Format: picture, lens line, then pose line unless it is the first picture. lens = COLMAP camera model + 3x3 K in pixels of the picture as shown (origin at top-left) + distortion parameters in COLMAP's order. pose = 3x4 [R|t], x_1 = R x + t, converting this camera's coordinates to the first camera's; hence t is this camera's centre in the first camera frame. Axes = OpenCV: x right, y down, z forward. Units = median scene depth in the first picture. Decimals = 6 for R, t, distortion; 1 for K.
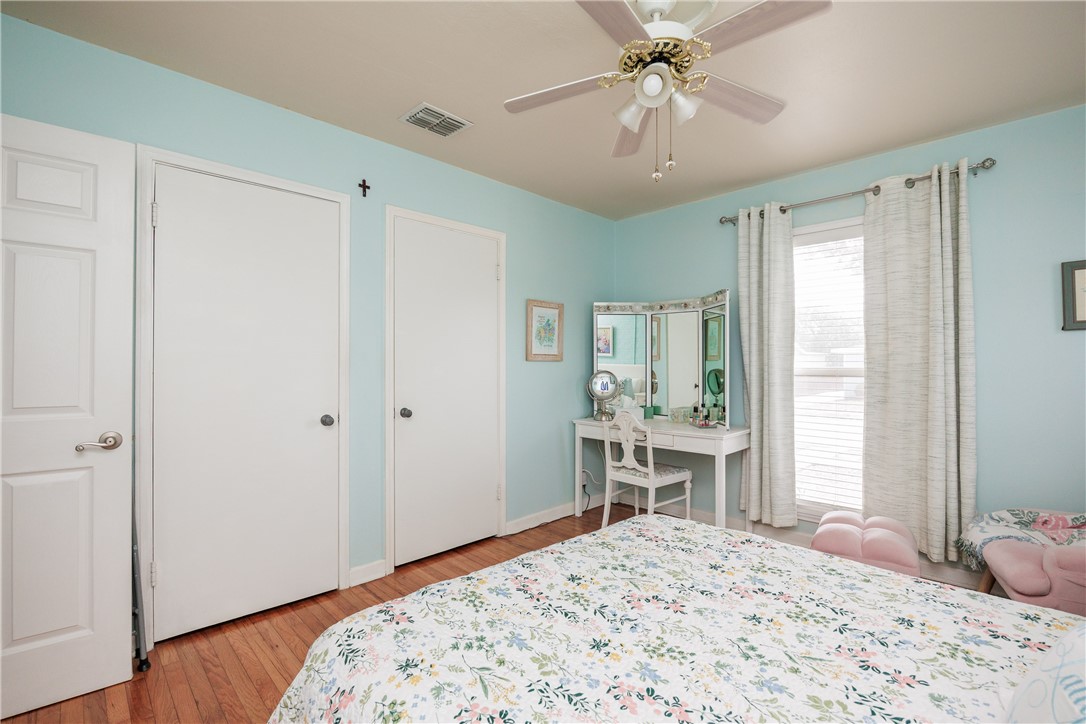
lens RADIAL K [[480.2, 0, 541.1], [0, 480.2, 360.9], [0, 0, 1]] dist [-0.015872, 0.000158]
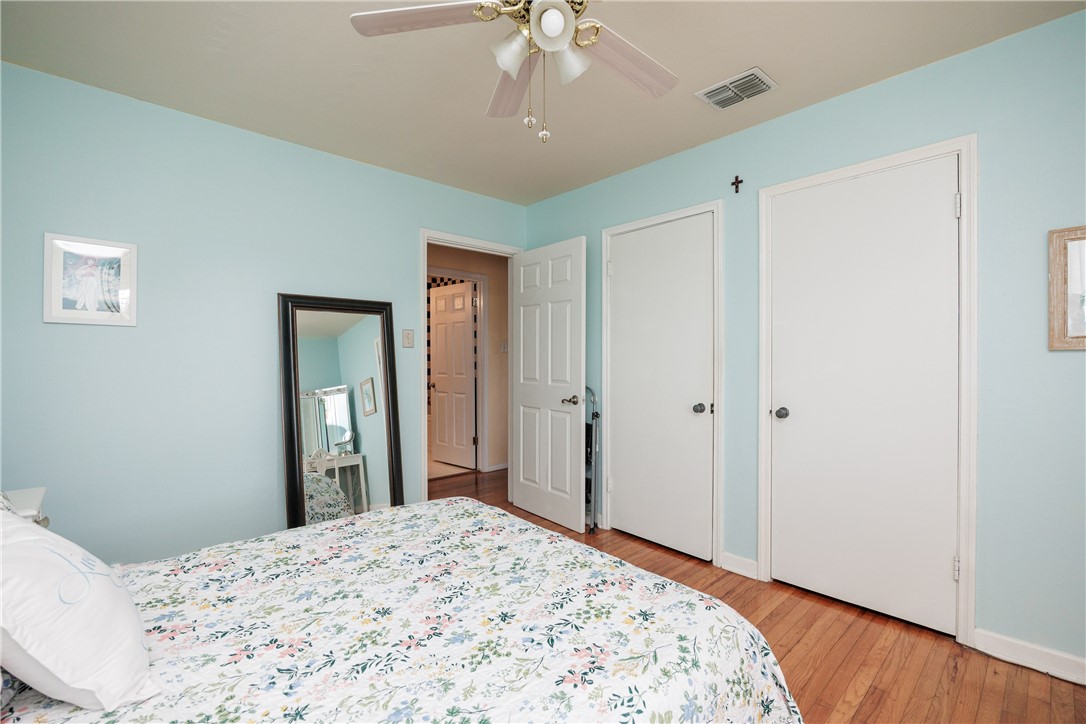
lens RADIAL K [[480.2, 0, 544.9], [0, 480.2, 361.9], [0, 0, 1]] dist [-0.015872, 0.000158]
pose [[-0.032371, 0.005696, -0.999460, 0.747351], [0.011298, 0.999922, 0.005333, 0.003814], [0.999412, -0.011119, -0.032433, 0.711778]]
